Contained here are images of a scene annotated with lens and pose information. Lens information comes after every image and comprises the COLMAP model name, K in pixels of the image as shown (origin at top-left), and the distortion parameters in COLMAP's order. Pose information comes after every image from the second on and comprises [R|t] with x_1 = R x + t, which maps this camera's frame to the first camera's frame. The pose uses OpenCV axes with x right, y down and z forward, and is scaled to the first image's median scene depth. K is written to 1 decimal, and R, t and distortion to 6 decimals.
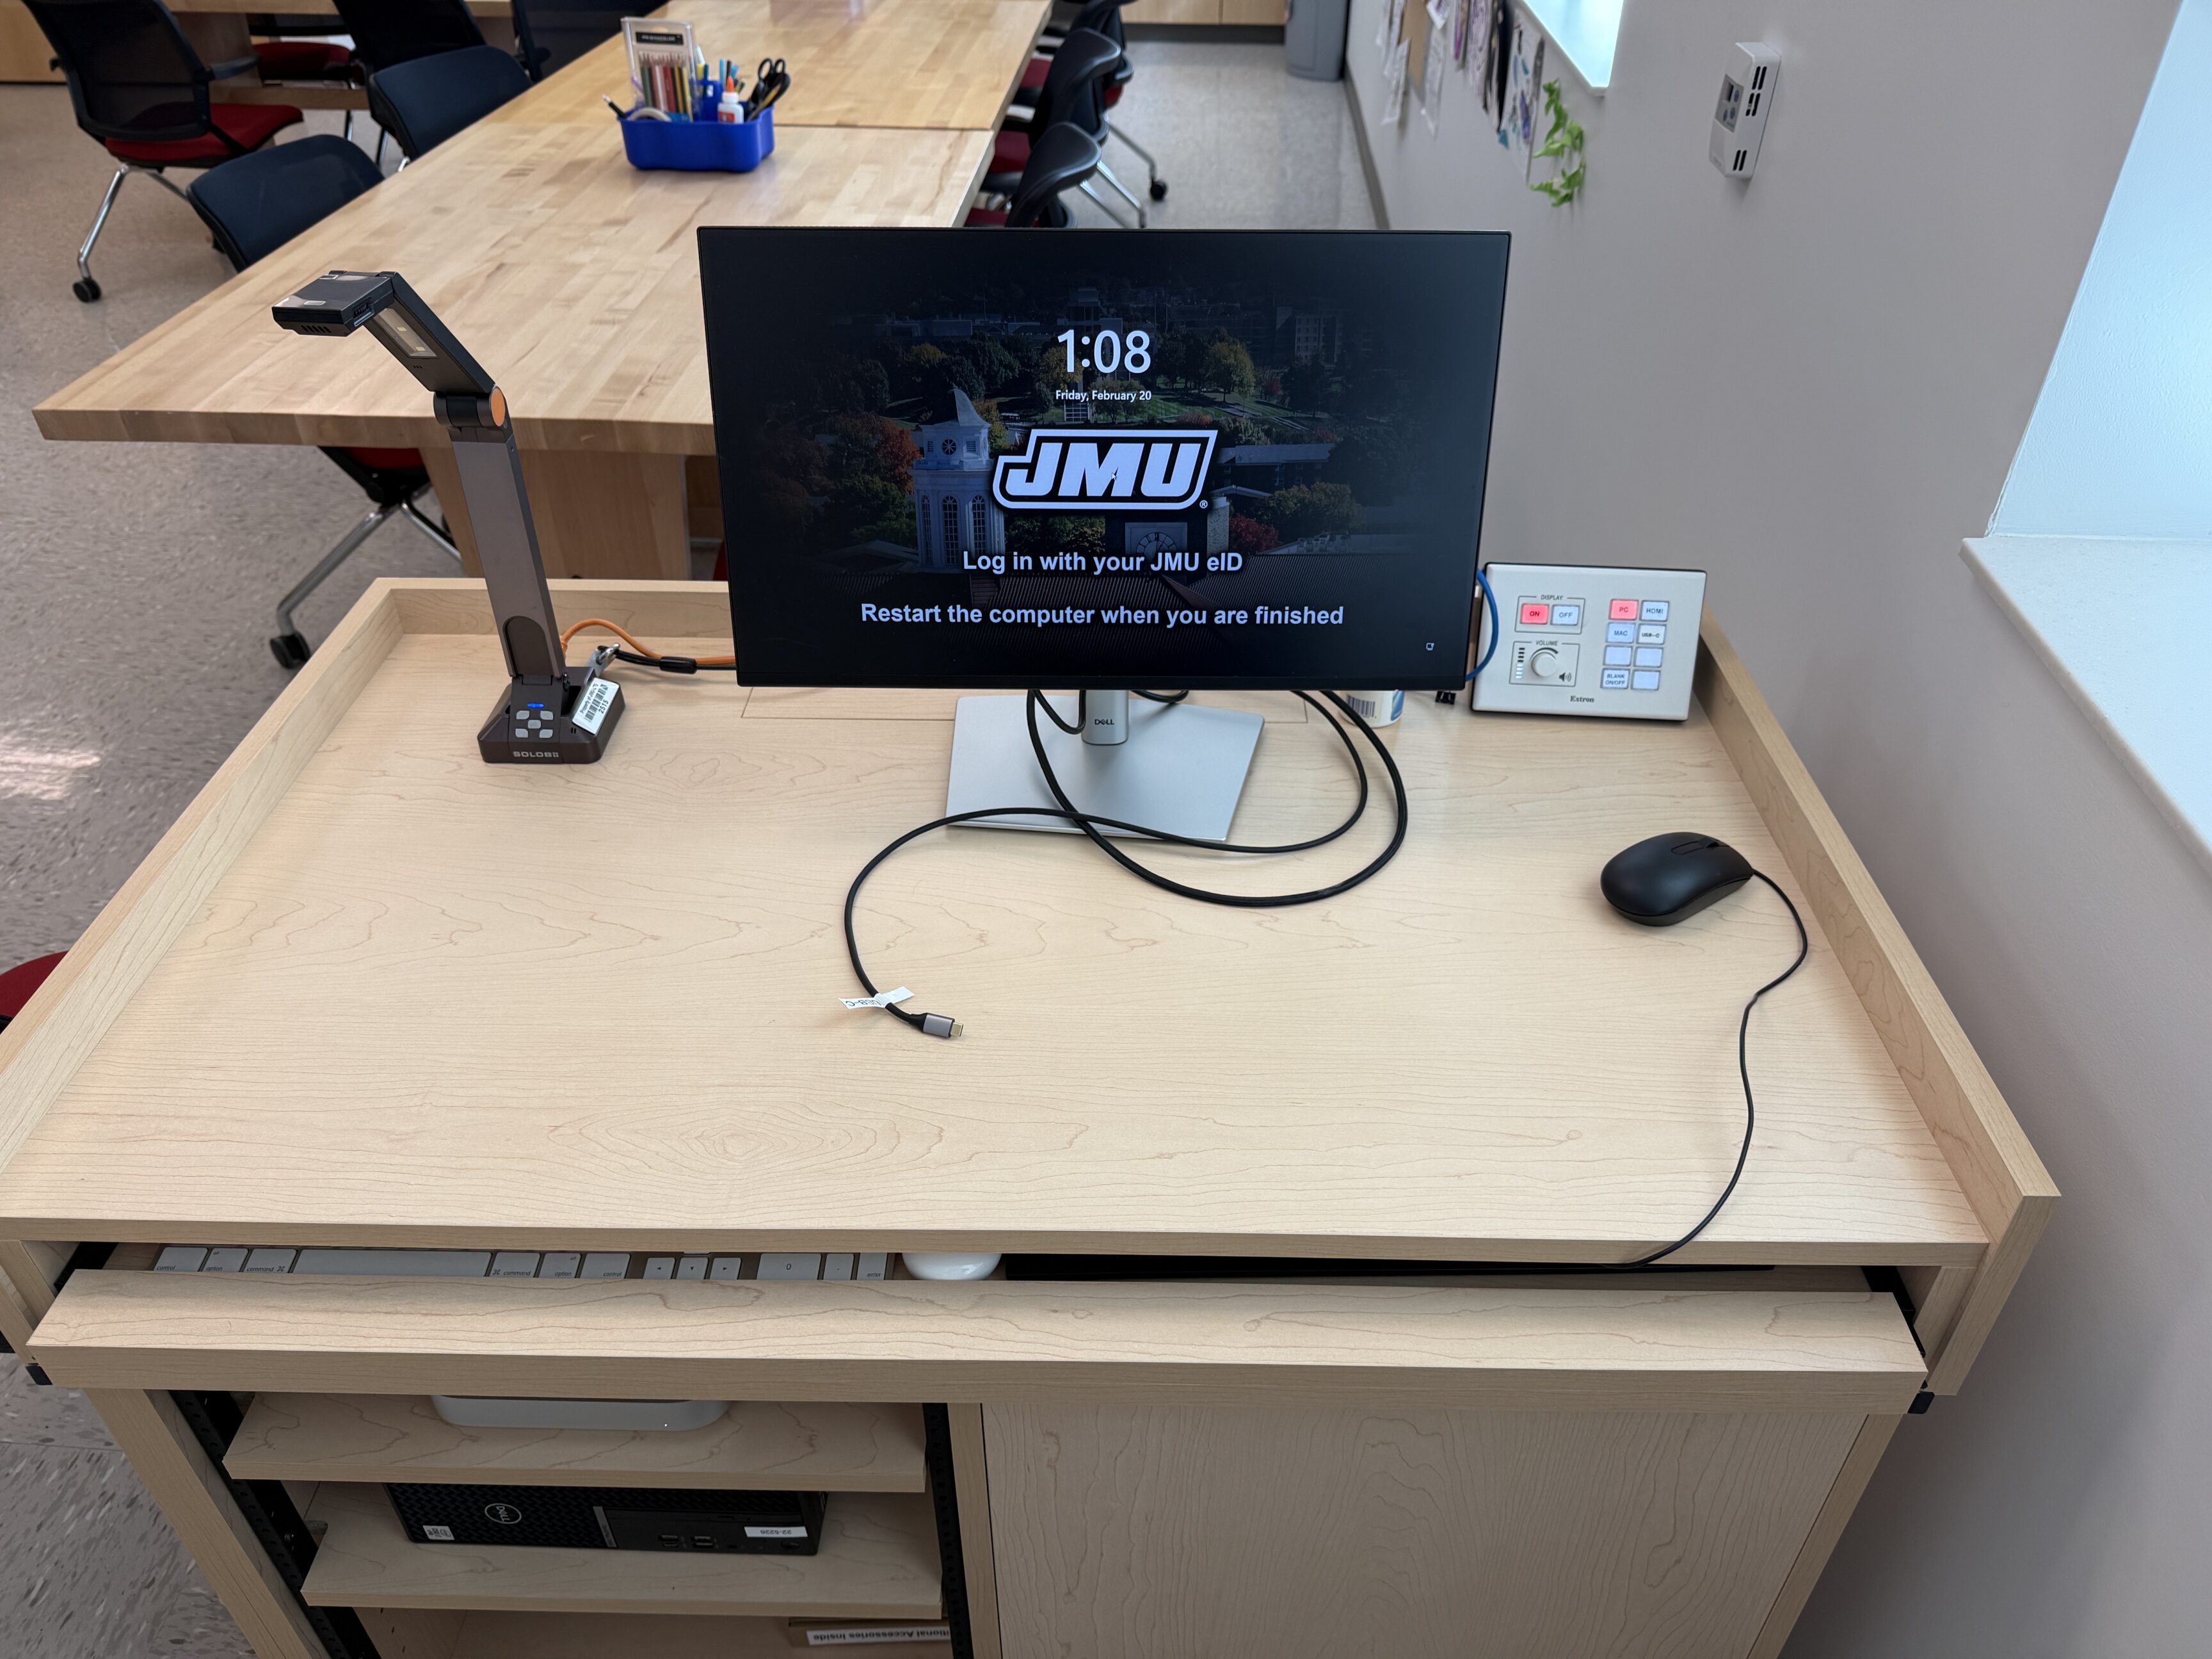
lens RADIAL K [[1562.5, 0, 1095.7], [0, 1562.5, 865.4], [0, 0, 1]] dist [-0.034571, 0.027231]
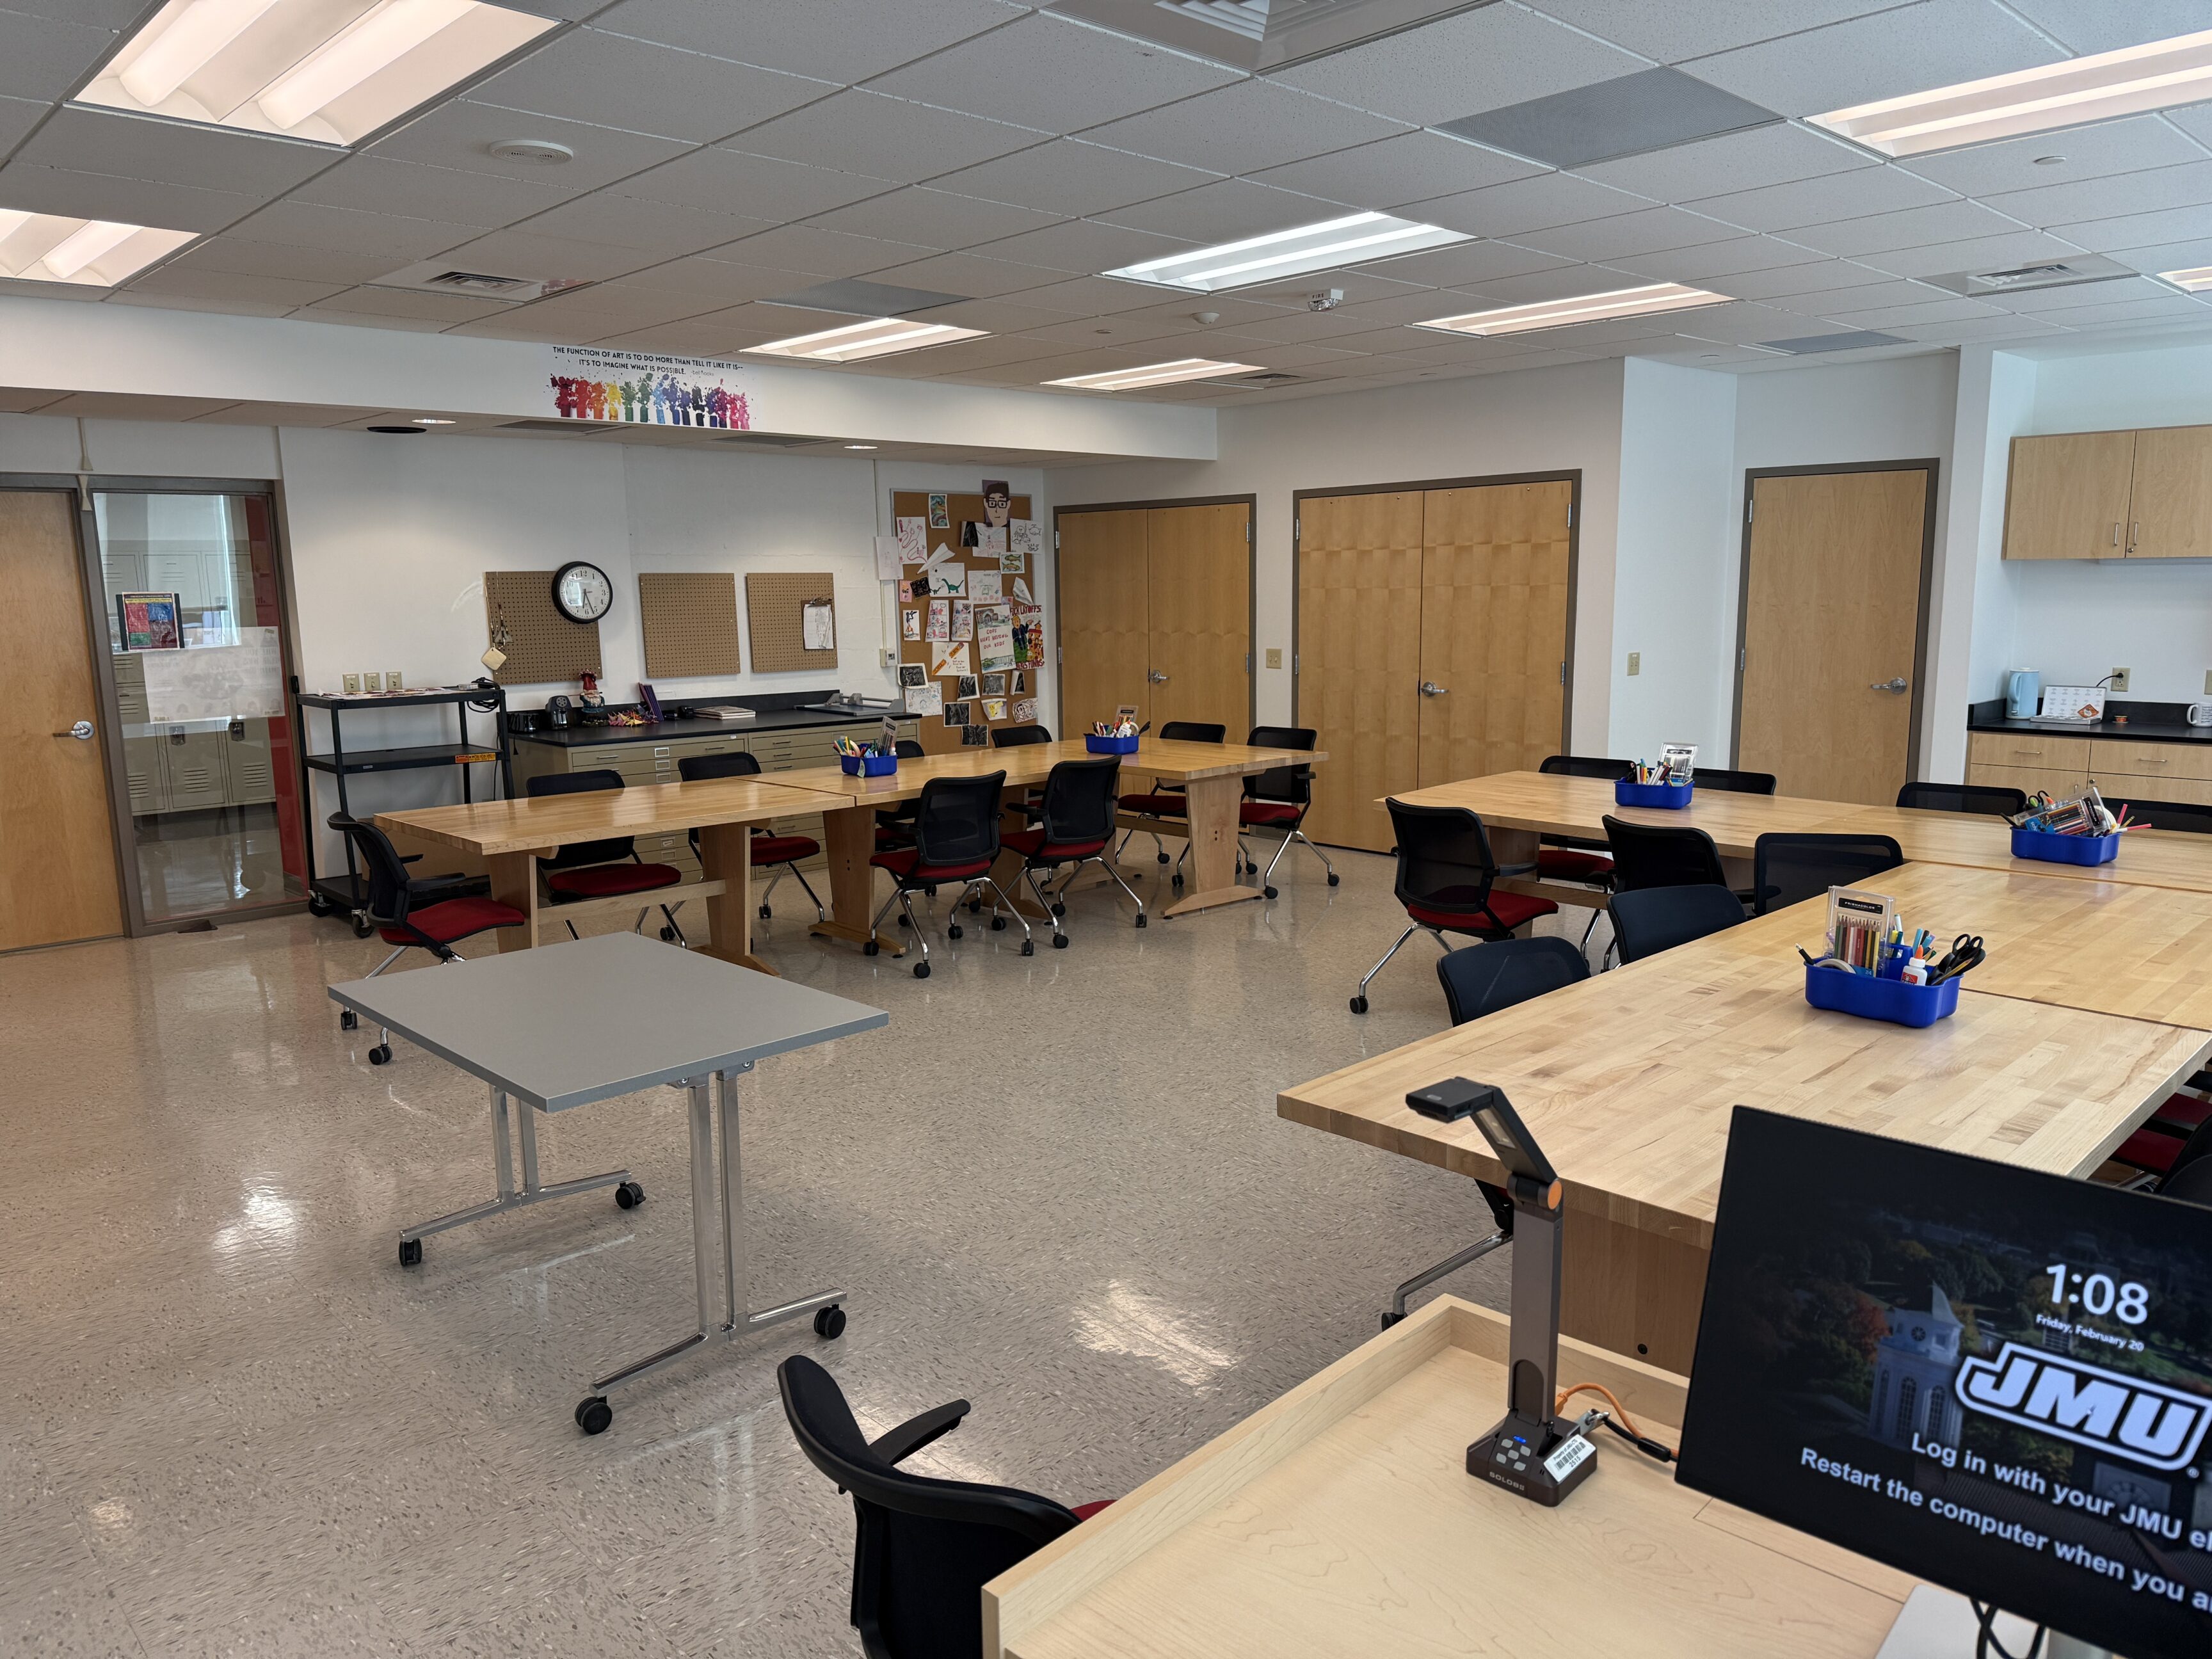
lens RADIAL K [[1562.5, 0, 1095.7], [0, 1562.5, 865.4], [0, 0, 1]] dist [-0.034571, 0.027231]
pose [[0.736219, 0.109739, -0.667786, 0.129510], [-0.405941, 0.861138, -0.306028, 0.010602], [0.541473, 0.496386, 0.678534, -0.159038]]
